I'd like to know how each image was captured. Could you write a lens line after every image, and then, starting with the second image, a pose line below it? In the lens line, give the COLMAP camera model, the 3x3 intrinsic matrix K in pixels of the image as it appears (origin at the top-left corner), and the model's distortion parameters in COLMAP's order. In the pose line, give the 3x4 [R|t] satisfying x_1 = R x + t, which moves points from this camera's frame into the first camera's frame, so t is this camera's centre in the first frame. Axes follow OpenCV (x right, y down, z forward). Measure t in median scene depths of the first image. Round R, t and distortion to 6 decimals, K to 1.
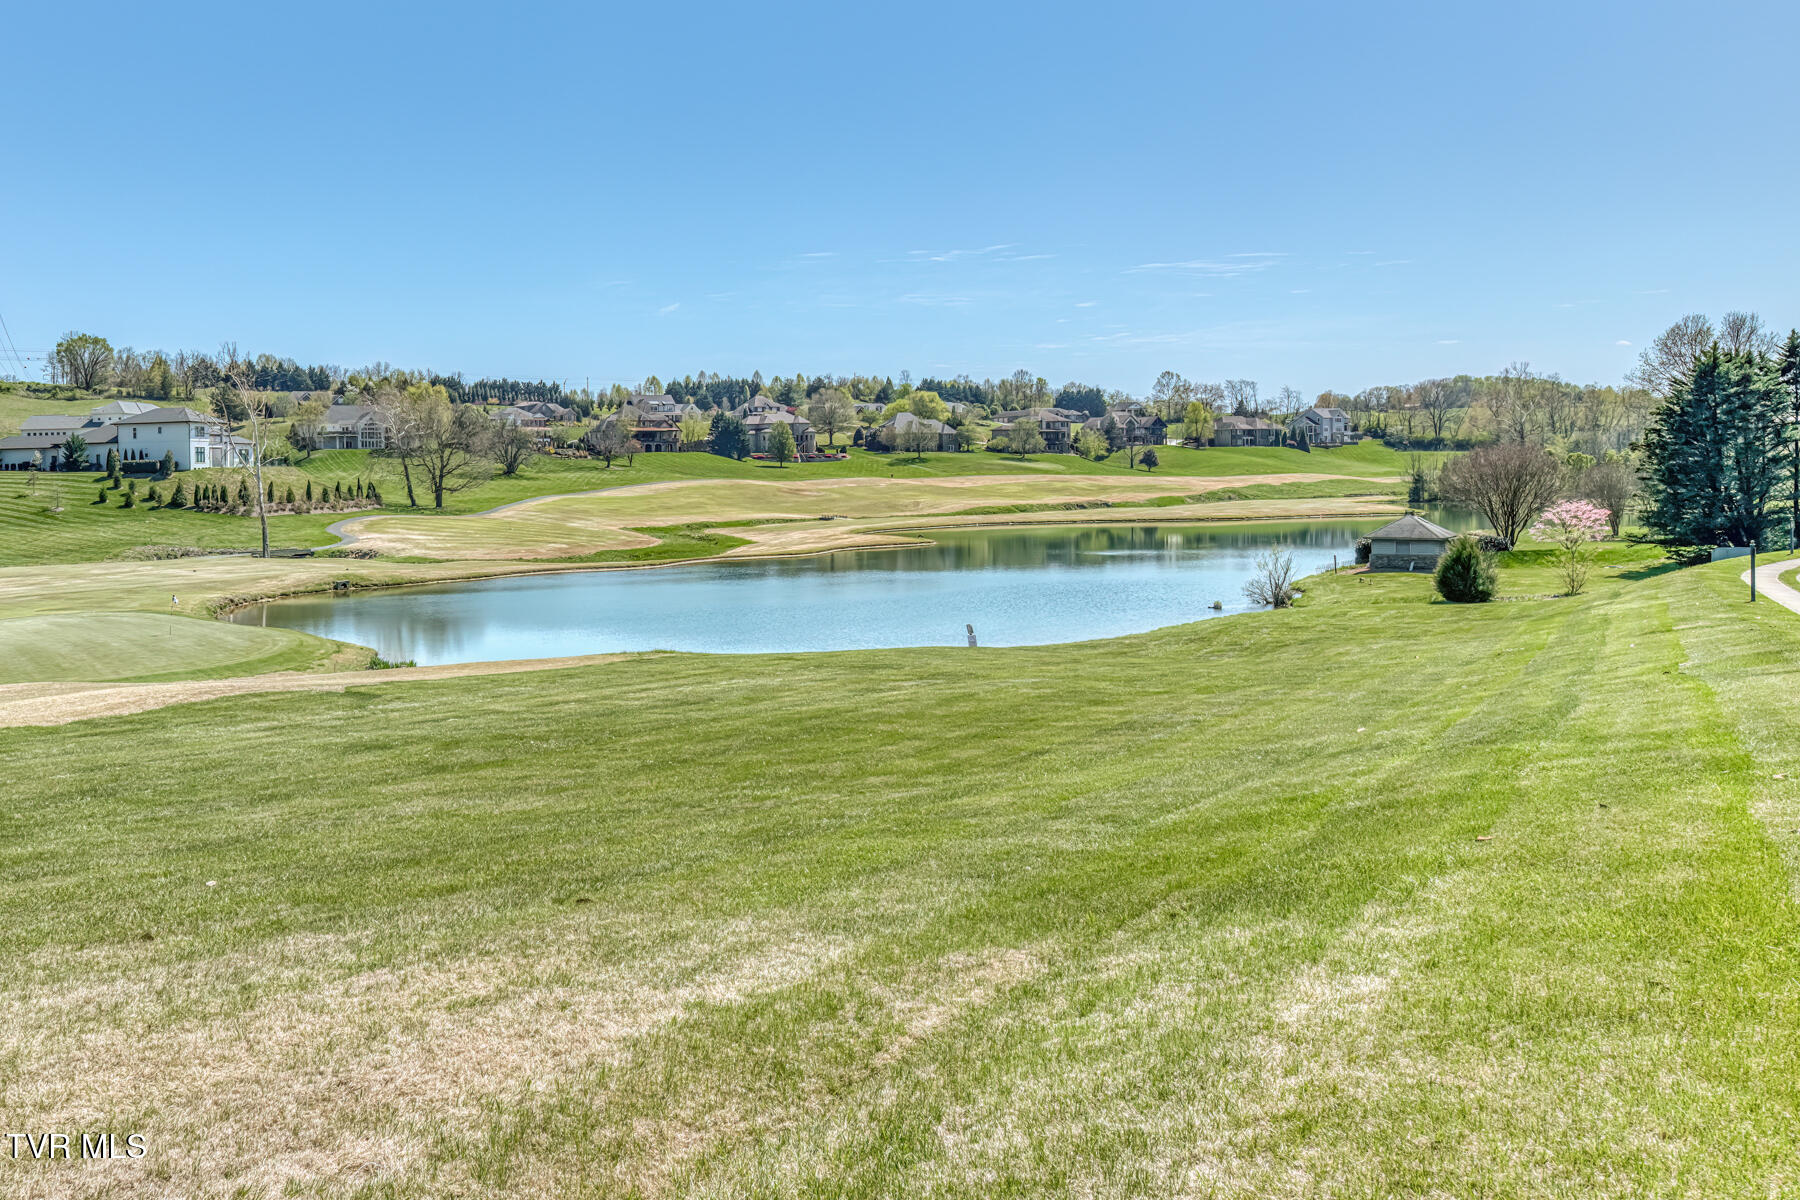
lens RADIAL K [[1573.4, 0, 900.7], [0, 1573.4, 605.2], [0, 0, 1]] dist [-0.002212, 0.005404]
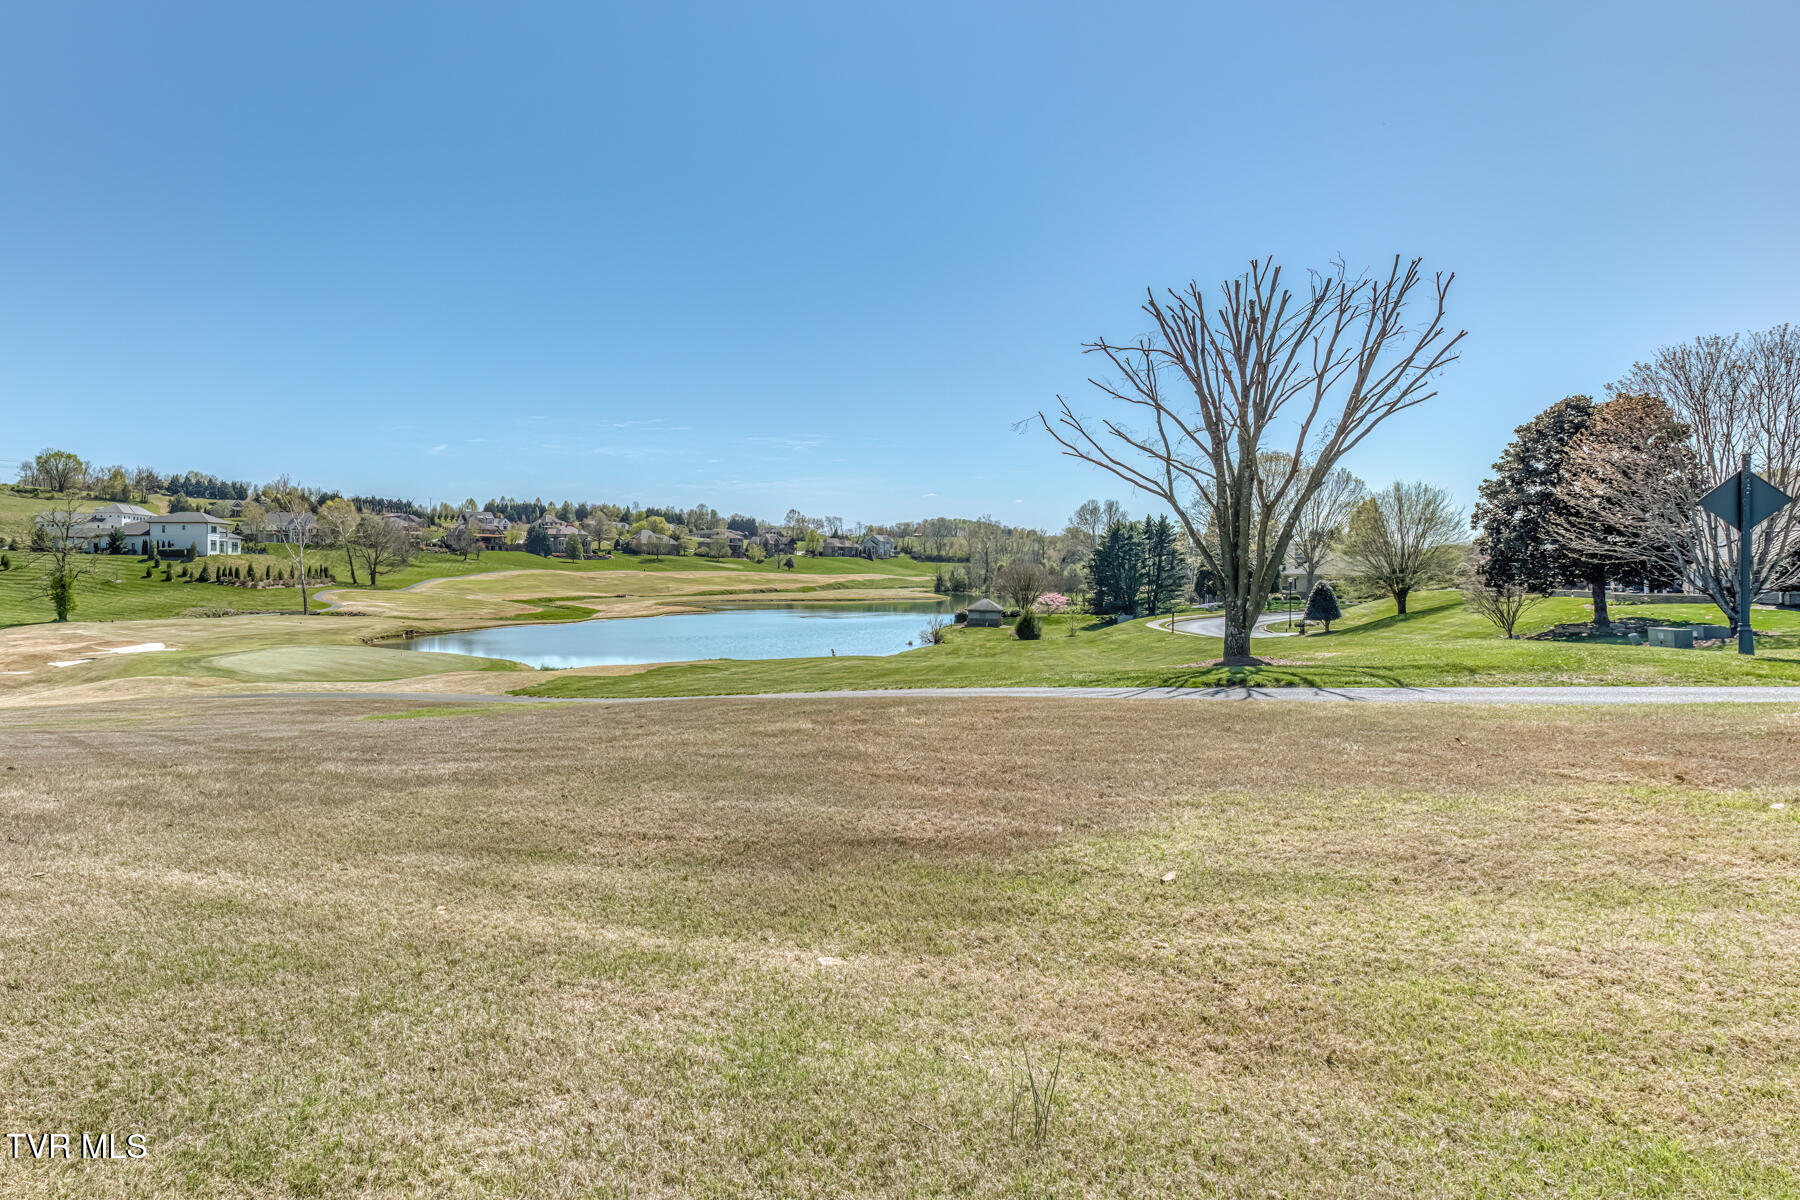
lens RADIAL K [[1573.4, 0, 899.5], [0, 1573.4, 597.0], [0, 0, 1]] dist [-0.002212, 0.005404]
pose [[0.887168, 0.014724, 0.461211, -0.501812], [0.013388, 0.998249, -0.057622, 0.039306], [-0.461252, 0.057295, 0.885417, -0.513770]]
